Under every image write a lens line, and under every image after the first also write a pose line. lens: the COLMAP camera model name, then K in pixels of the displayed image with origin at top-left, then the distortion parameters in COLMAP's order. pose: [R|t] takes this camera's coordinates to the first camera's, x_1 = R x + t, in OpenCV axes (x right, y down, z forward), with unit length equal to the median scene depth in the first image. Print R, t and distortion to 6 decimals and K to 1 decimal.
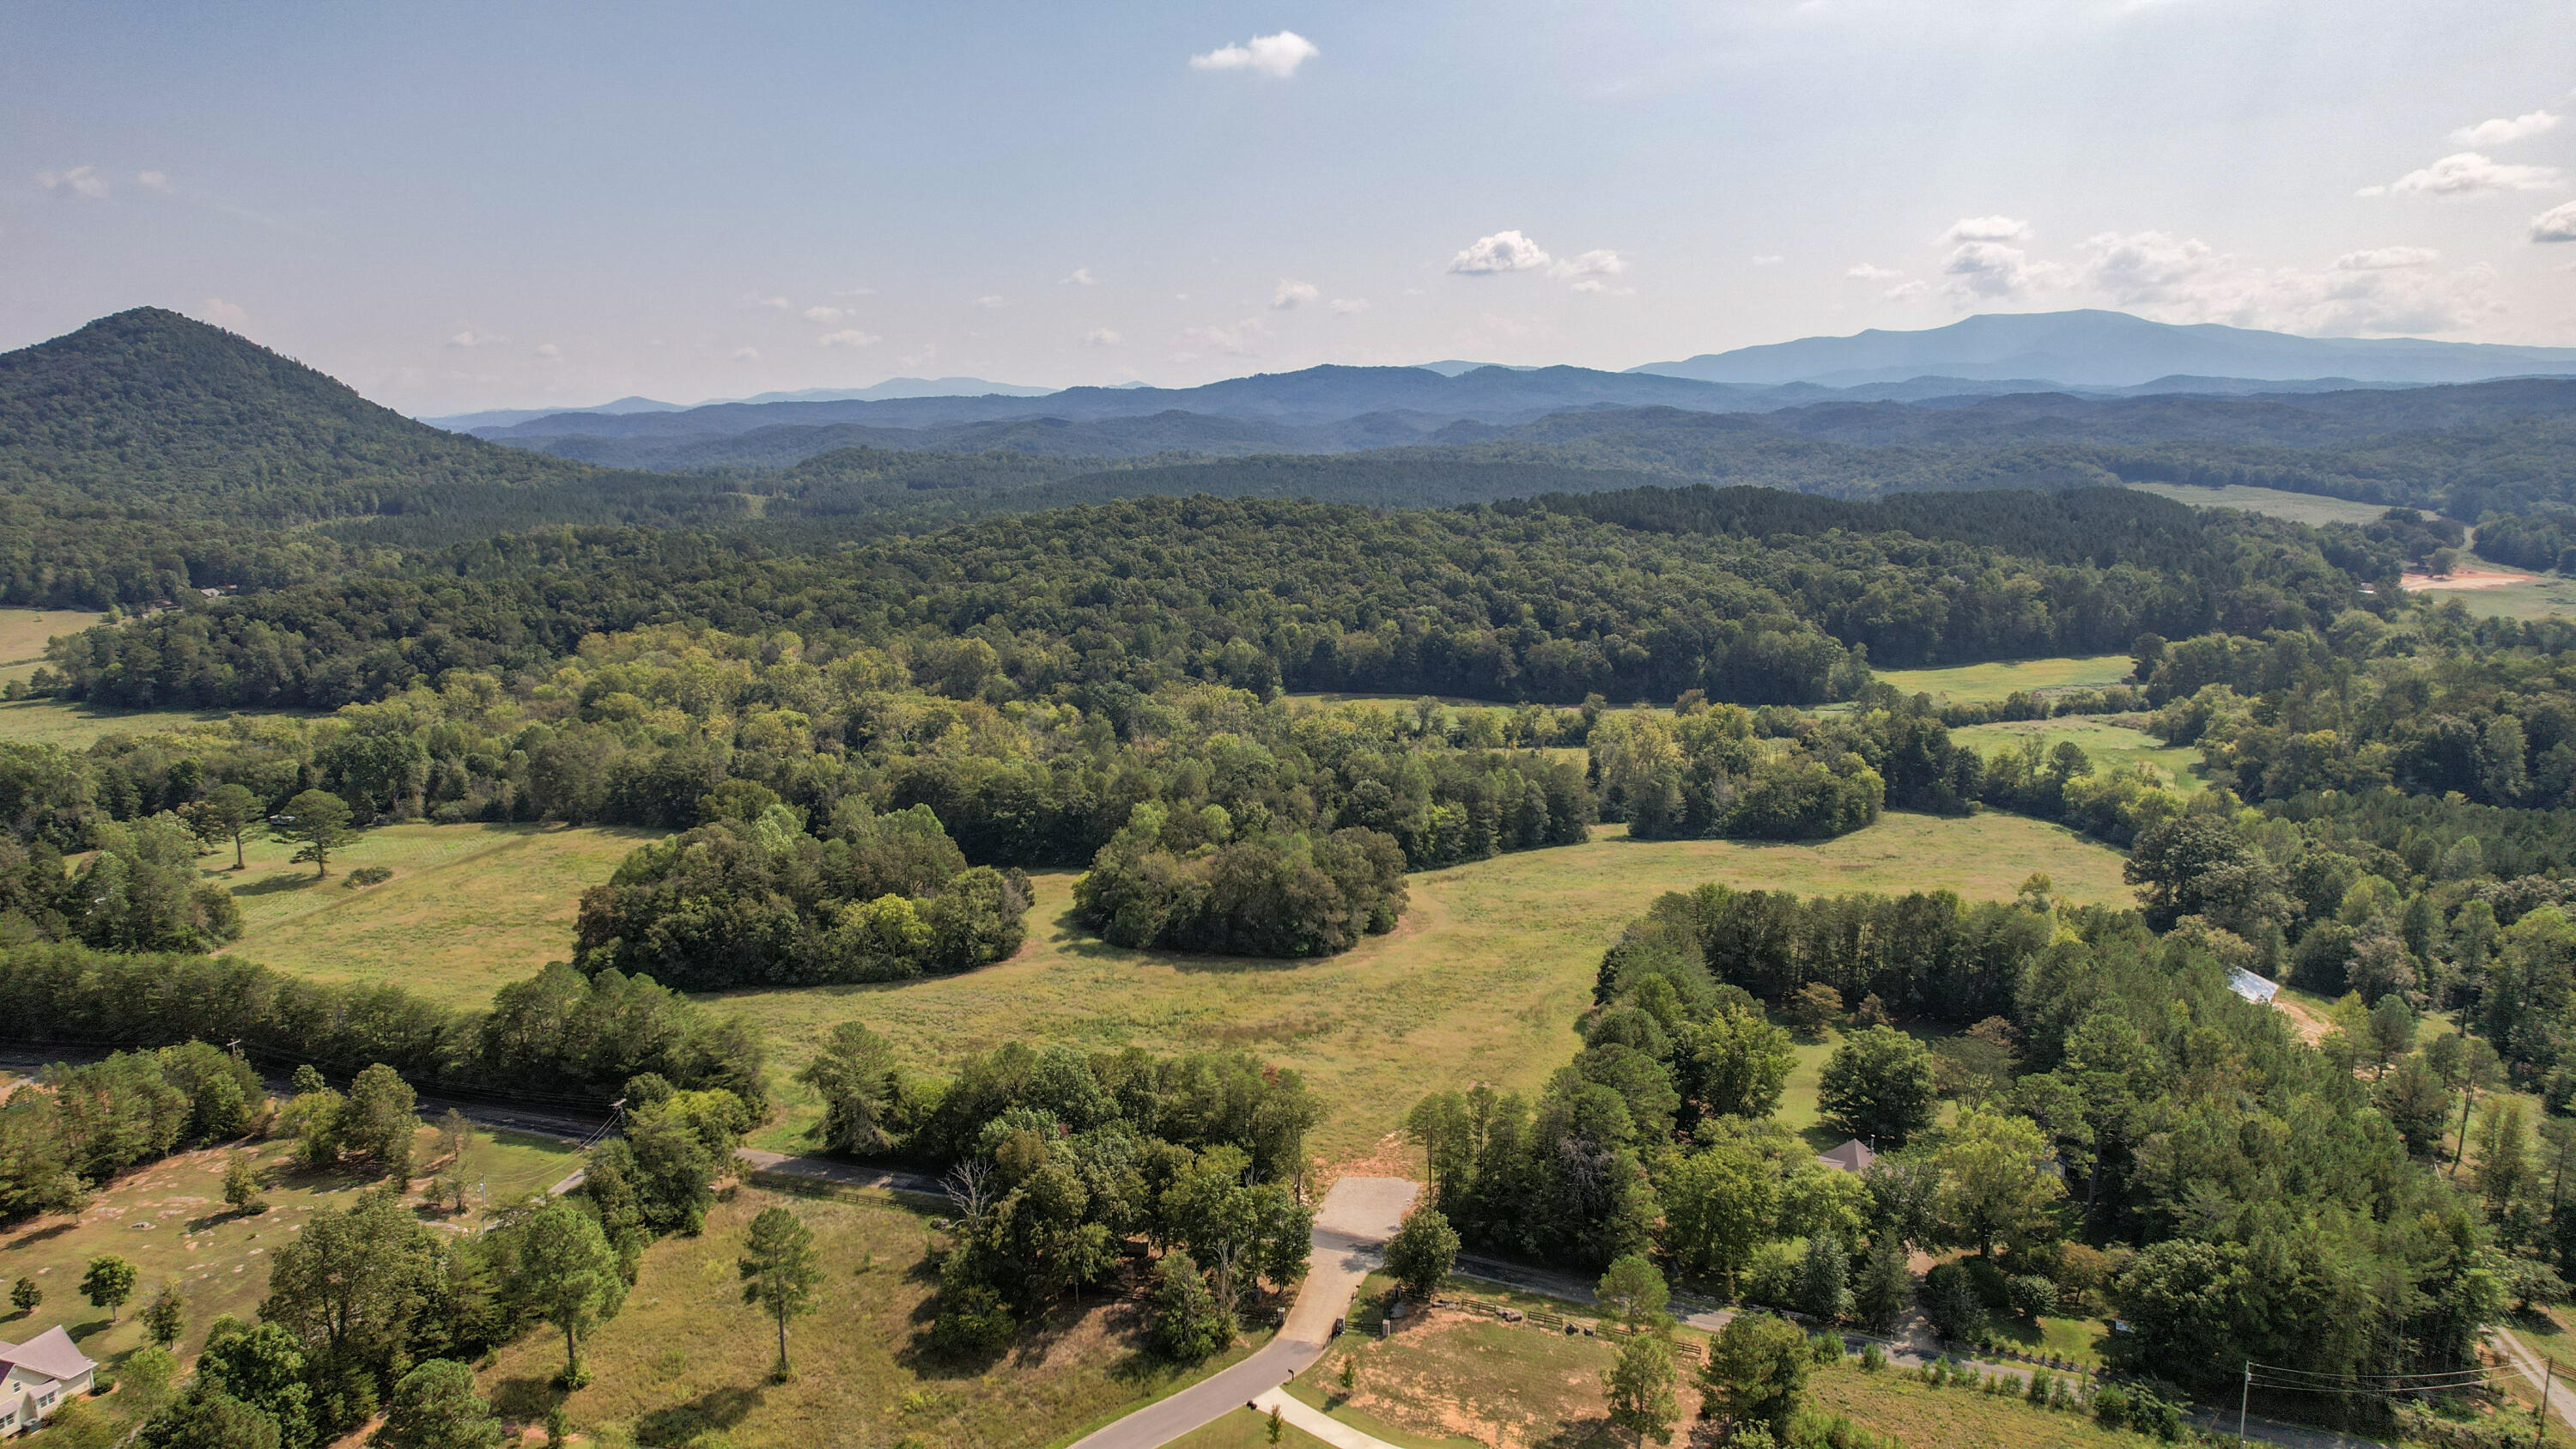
lens RADIAL K [[1637.4, 0, 1285.1], [0, 1637.4, 725.6], [0, 0, 1]] dist [-0.074122, 0.068831]
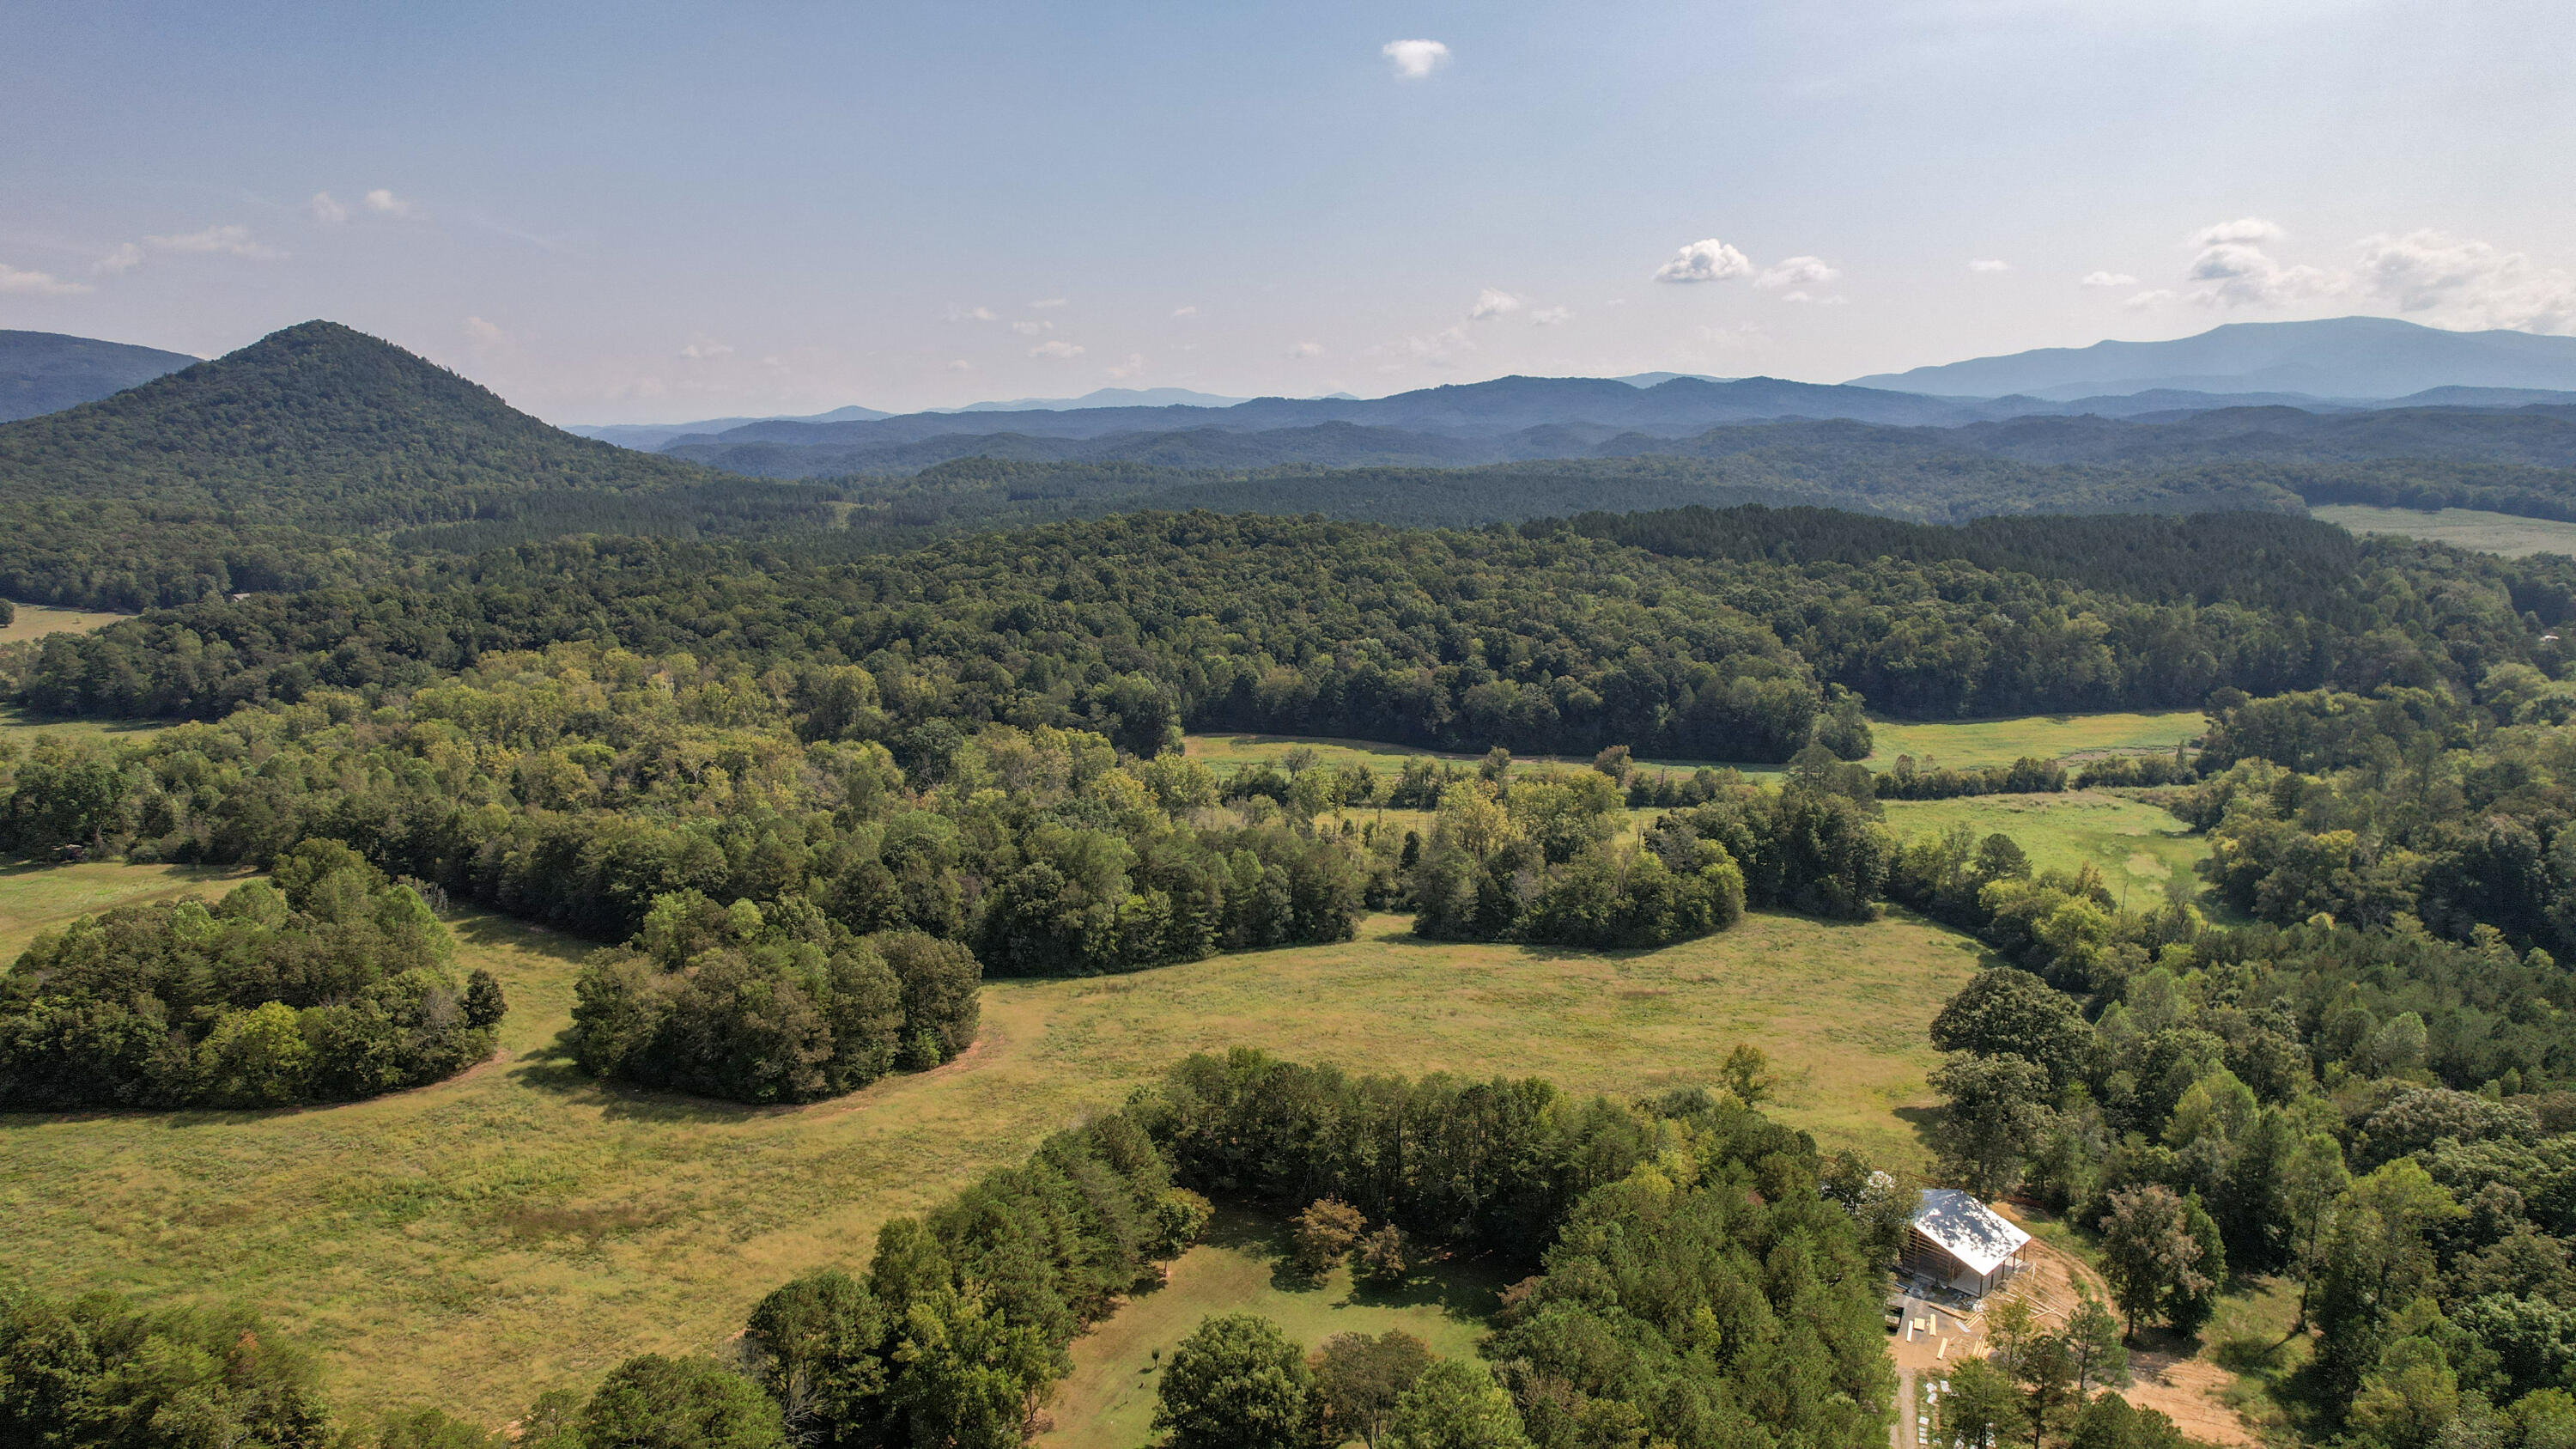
lens RADIAL K [[1638.7, 0, 1286.1], [0, 1638.7, 727.9], [0, 0, 1]] dist [-0.076487, 0.067311]
pose [[0.991848, 0.026238, -0.124694, 0.157050], [-0.026930, 0.999630, -0.003867, -0.020043], [0.124547, 0.007194, 0.992188, 0.108614]]
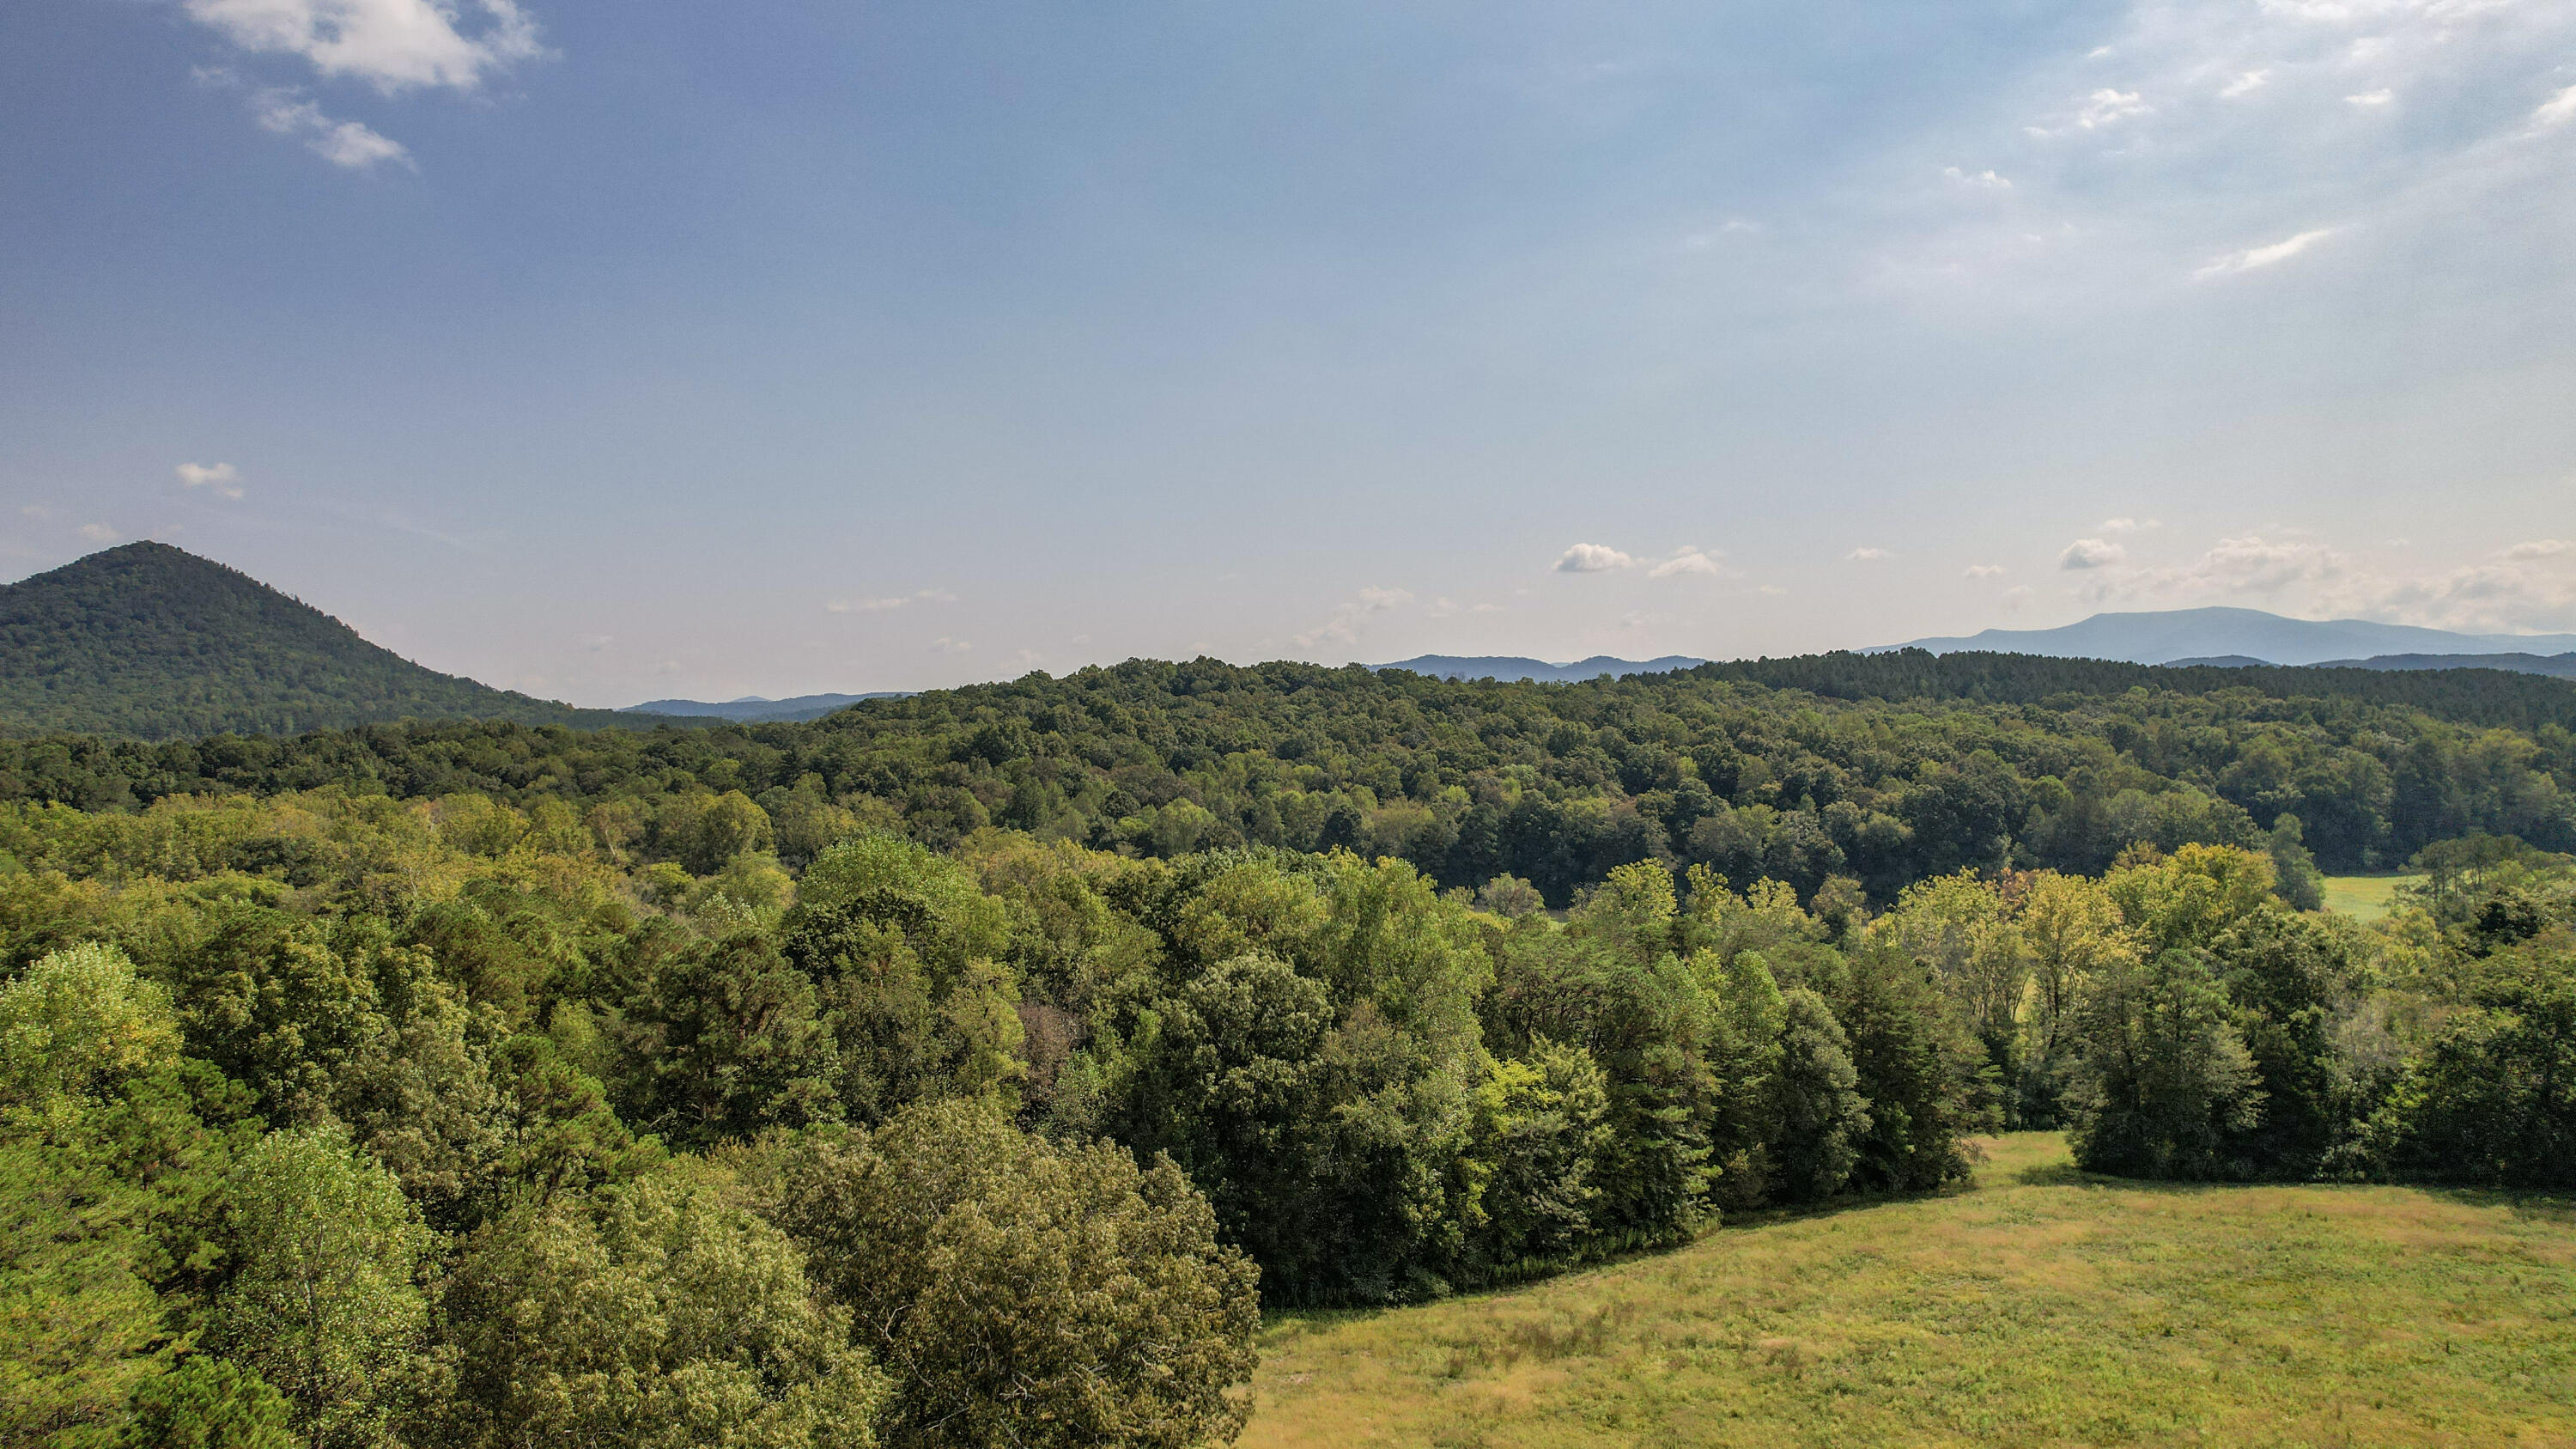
lens RADIAL K [[1643.6, 0, 1285.1], [0, 1643.6, 739.2], [0, 0, 1]] dist [-0.086960, 0.079923]
pose [[0.997725, 0.001586, -0.067404, 0.042993], [-0.013573, 0.983980, -0.177759, 0.026396], [0.066042, 0.178269, 0.981763, 0.407161]]
